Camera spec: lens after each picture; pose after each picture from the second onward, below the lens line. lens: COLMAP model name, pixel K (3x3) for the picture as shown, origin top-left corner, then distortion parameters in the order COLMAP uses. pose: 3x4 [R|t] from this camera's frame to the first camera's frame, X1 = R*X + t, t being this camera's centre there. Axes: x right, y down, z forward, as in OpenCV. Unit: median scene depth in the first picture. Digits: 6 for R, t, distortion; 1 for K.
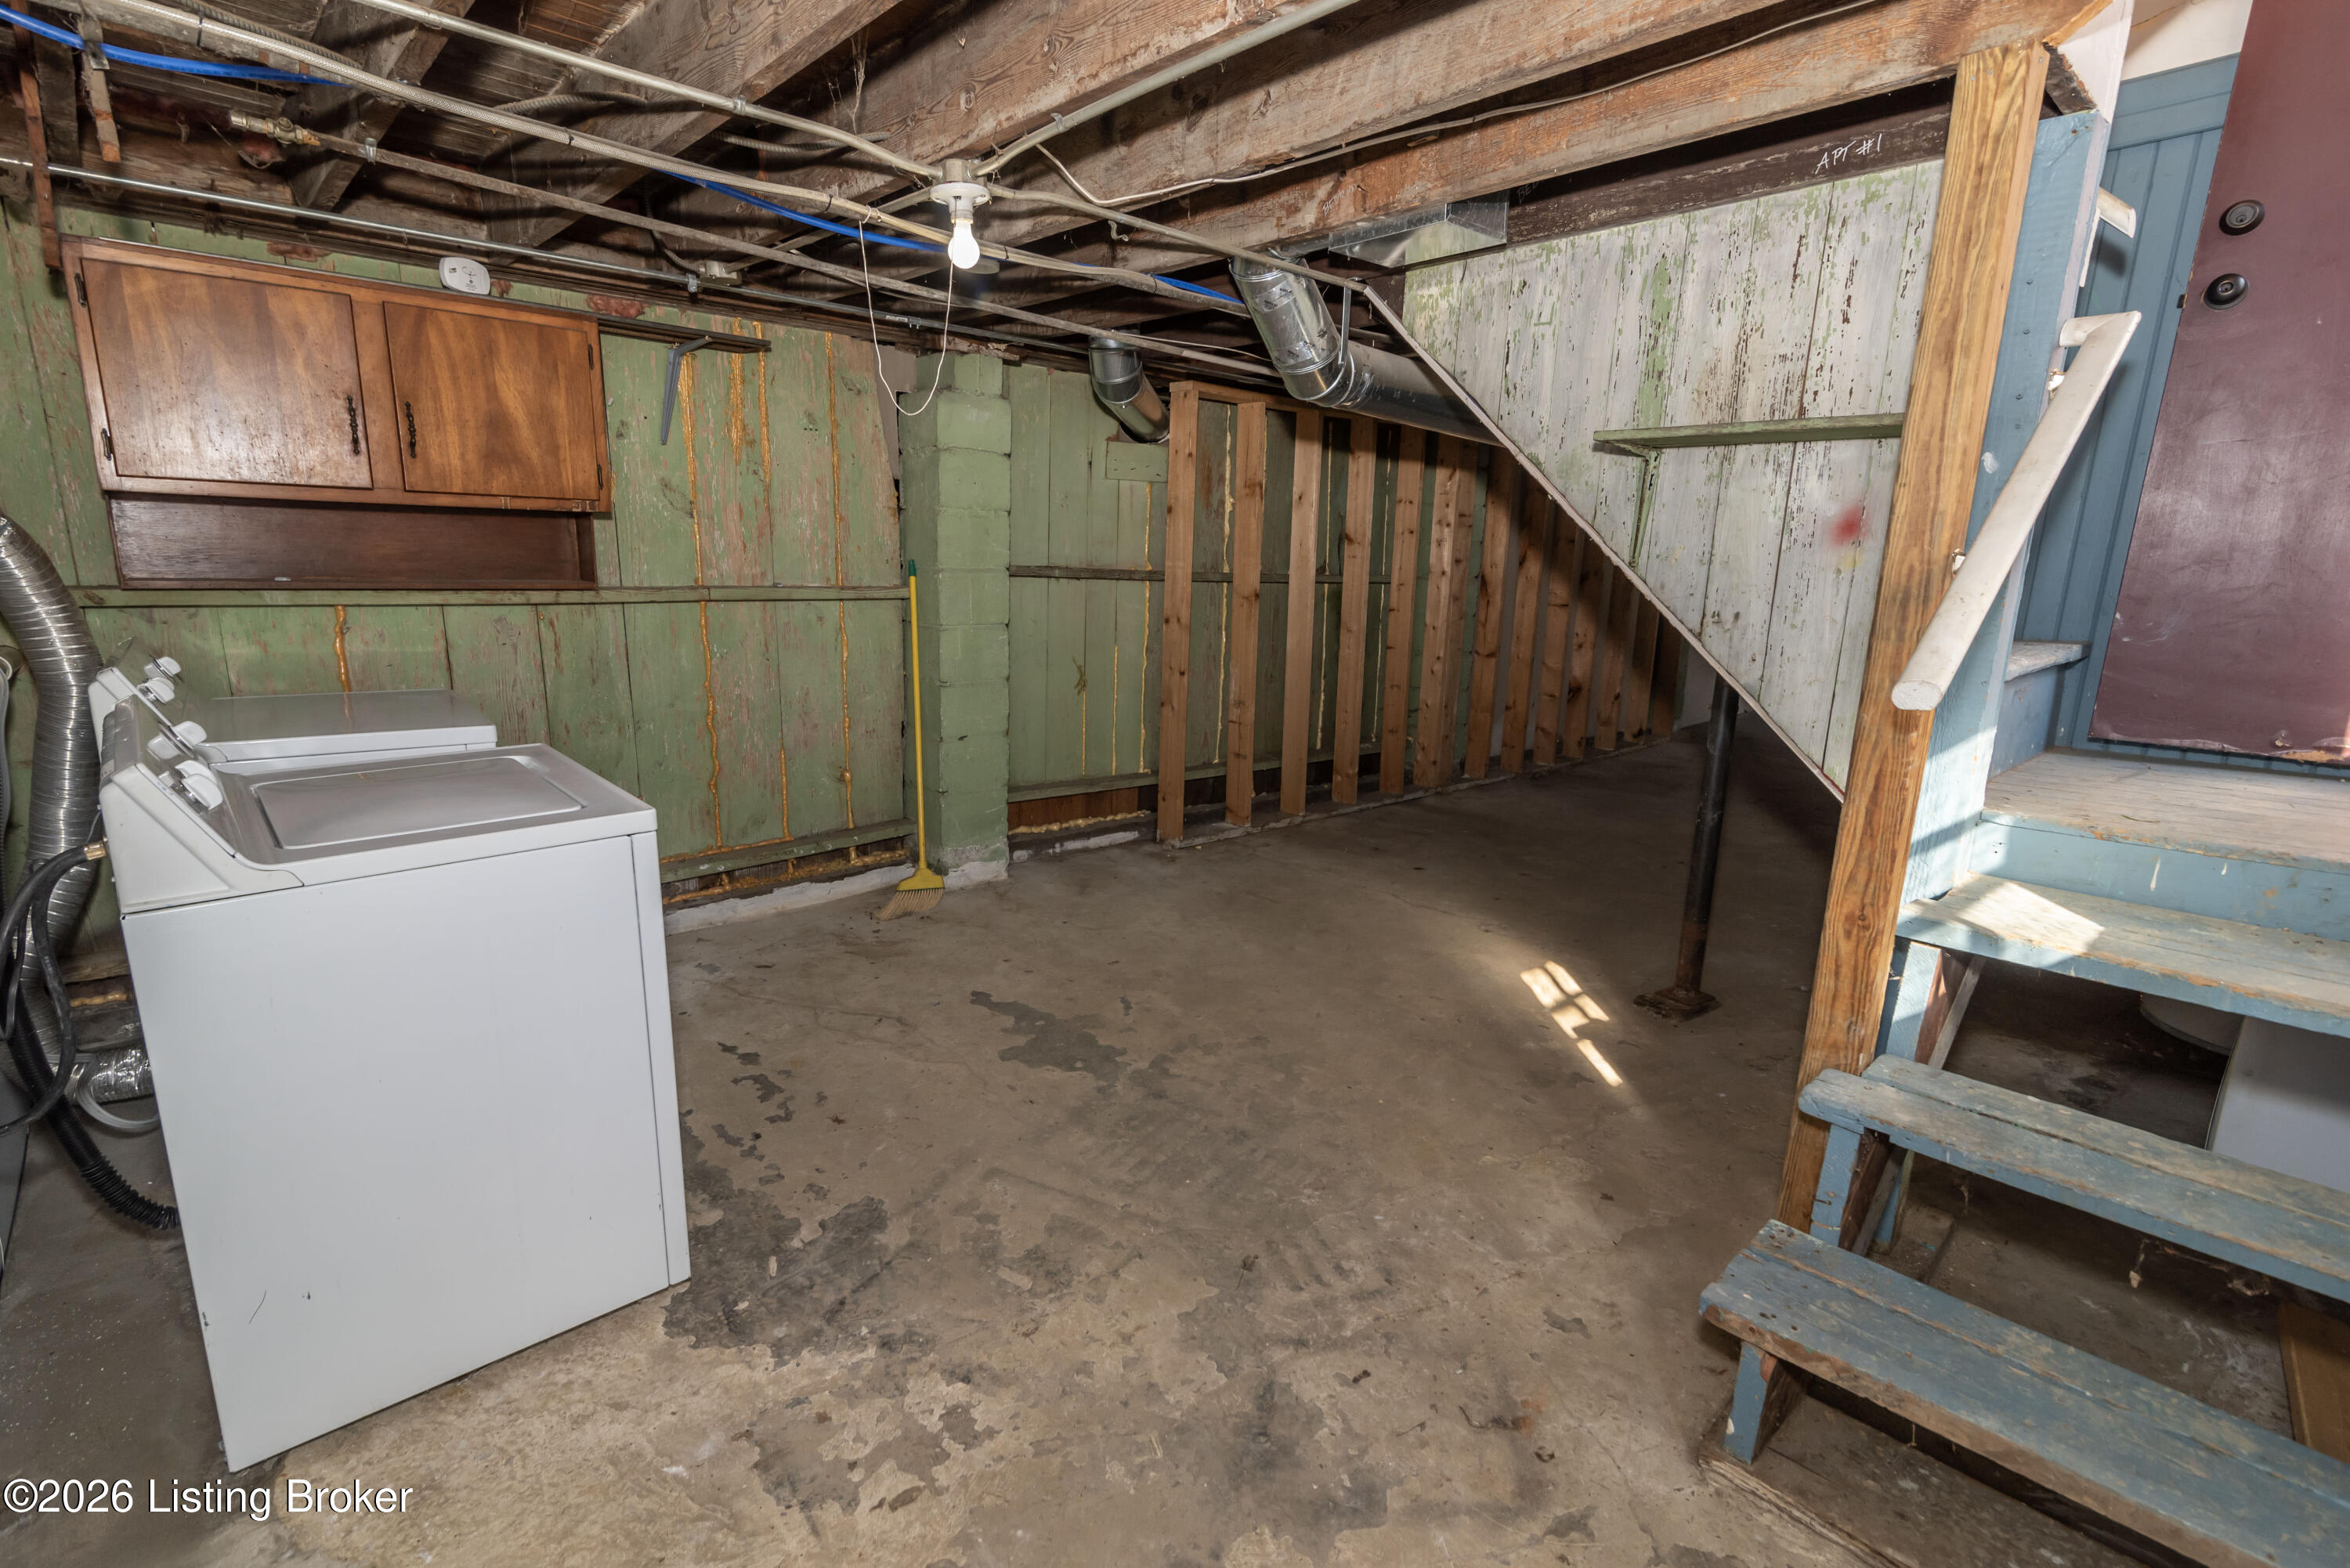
lens RADIAL K [[1070.2, 0, 1163.9], [0, 1070.2, 786.9], [0, 0, 1]] dist [0.016256, -0.000817]
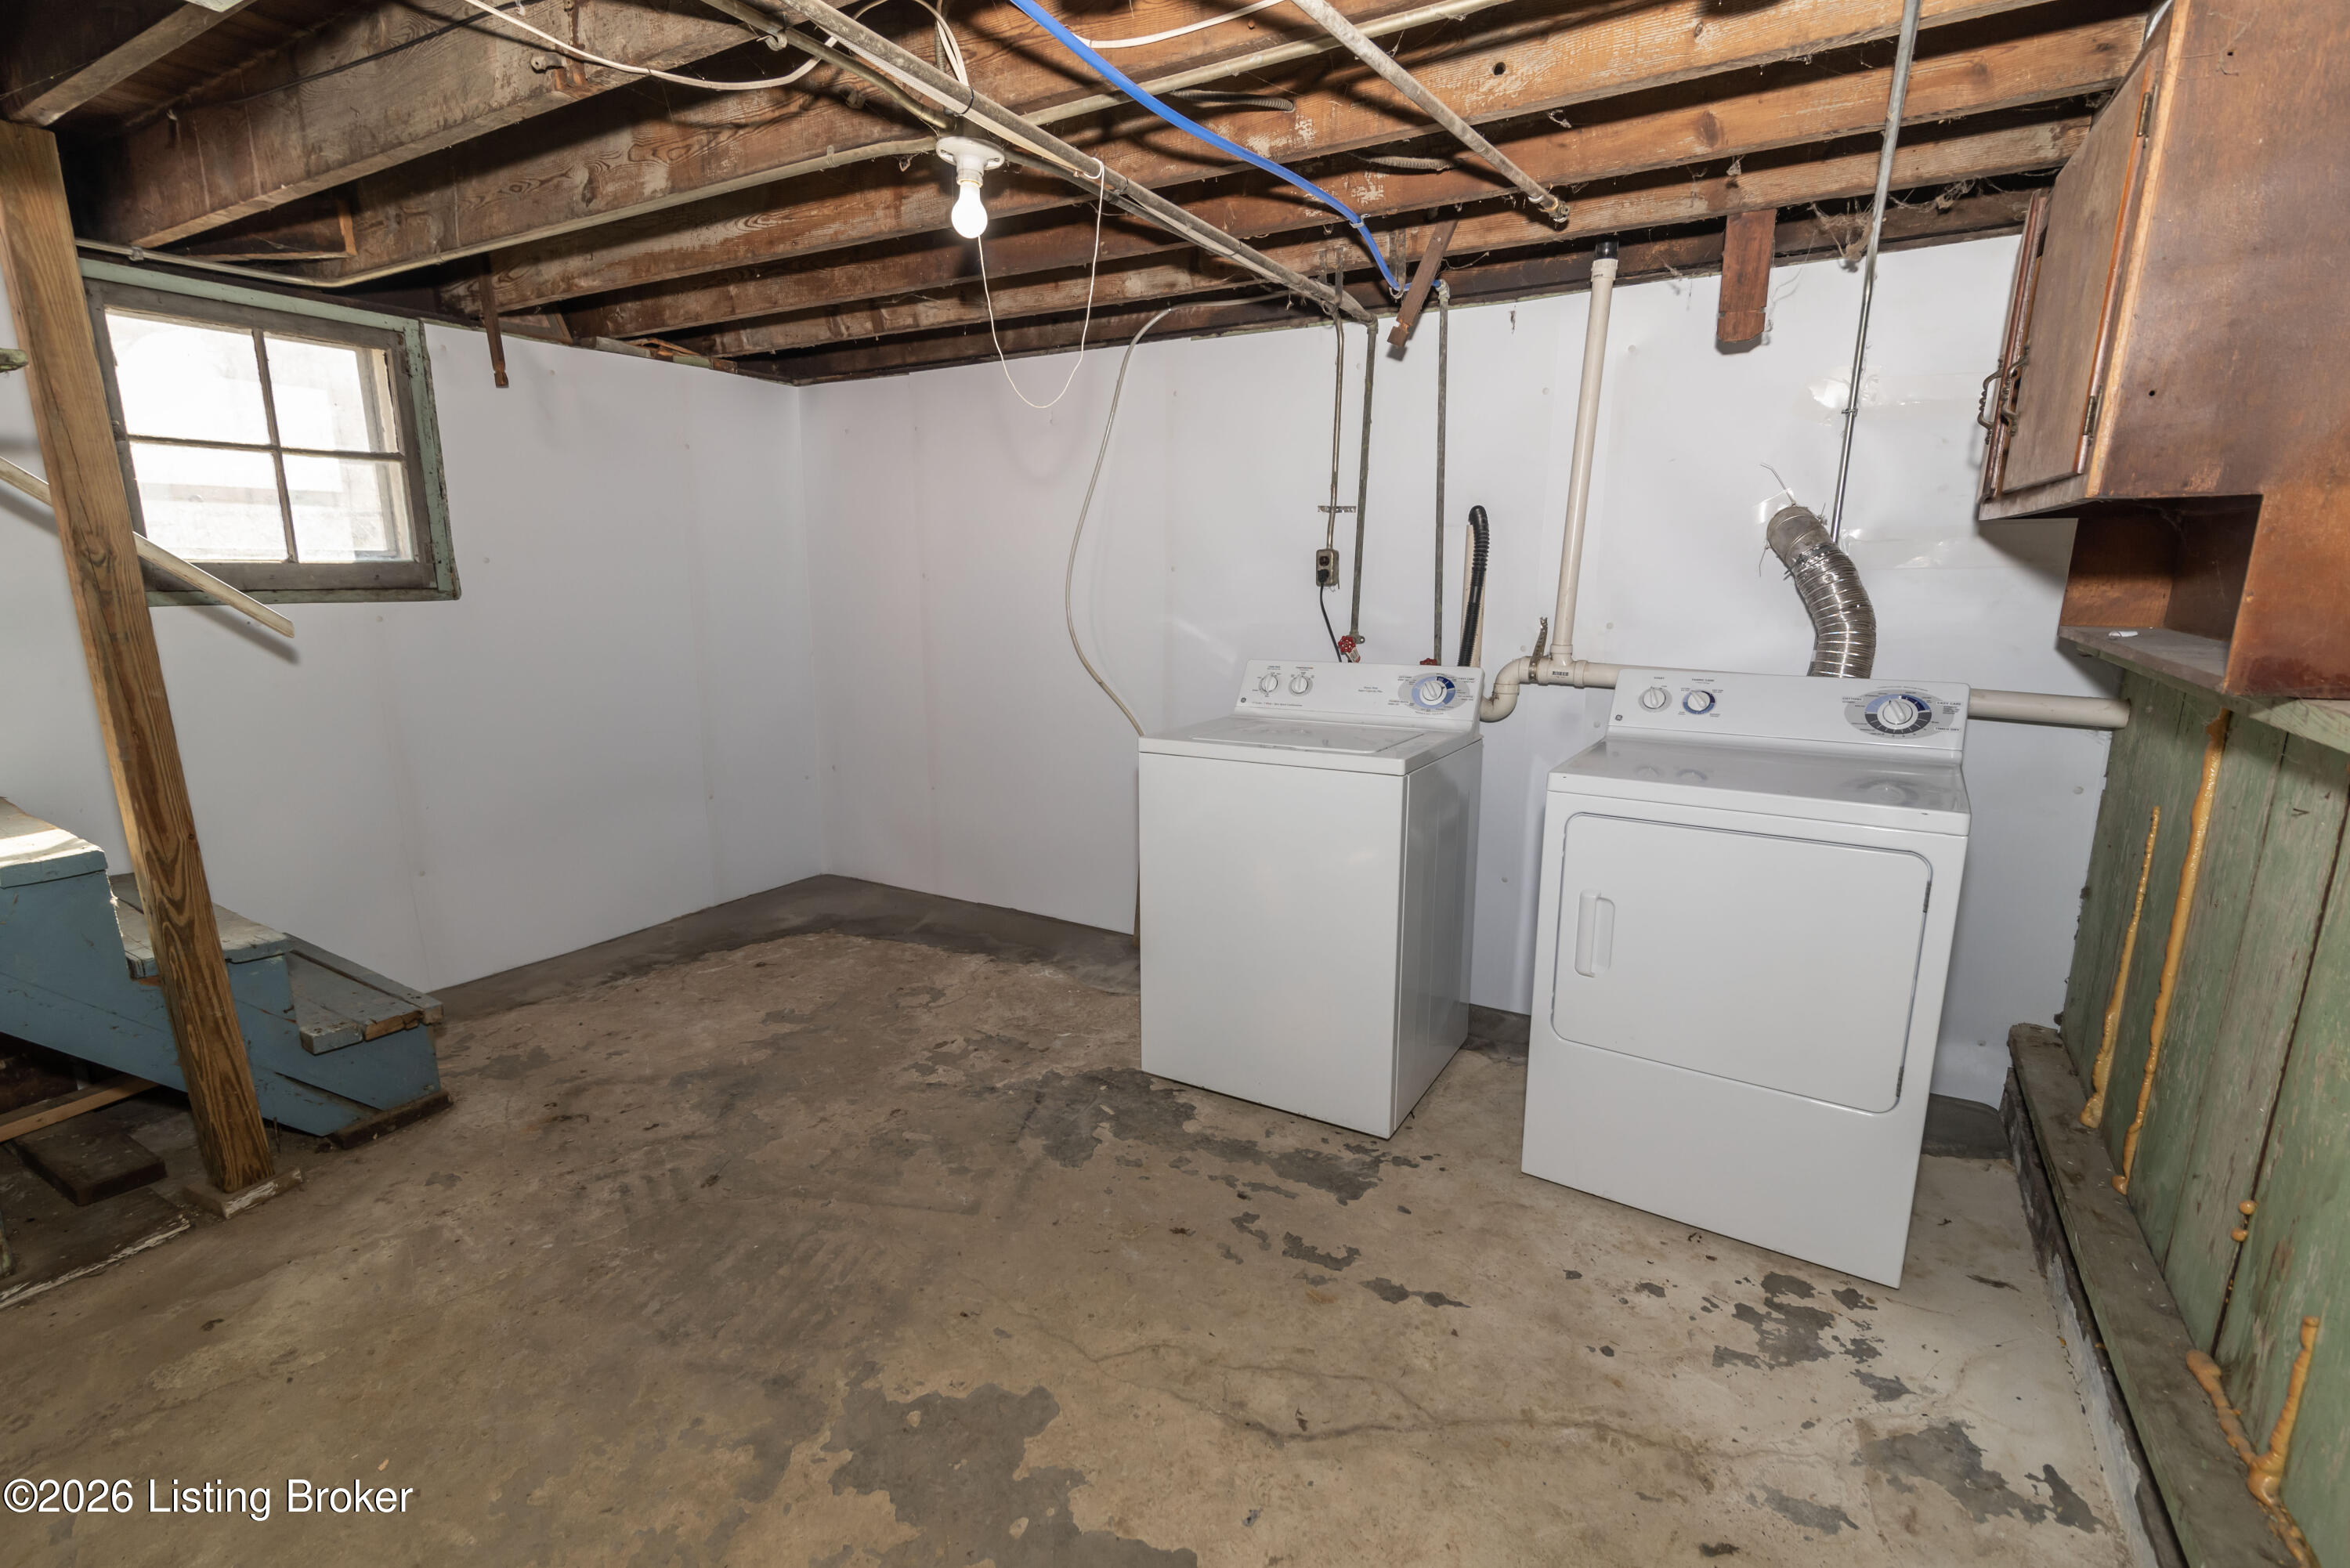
lens RADIAL K [[1070.2, 0, 1163.9], [0, 1070.2, 786.9], [0, 0, 1]] dist [0.016256, -0.000817]
pose [[-0.960700, 0.031576, -0.275786, -0.061184], [-0.085496, 0.911555, 0.402192, -0.332507], [0.264093, 0.409964, -0.873031, 1.492431]]
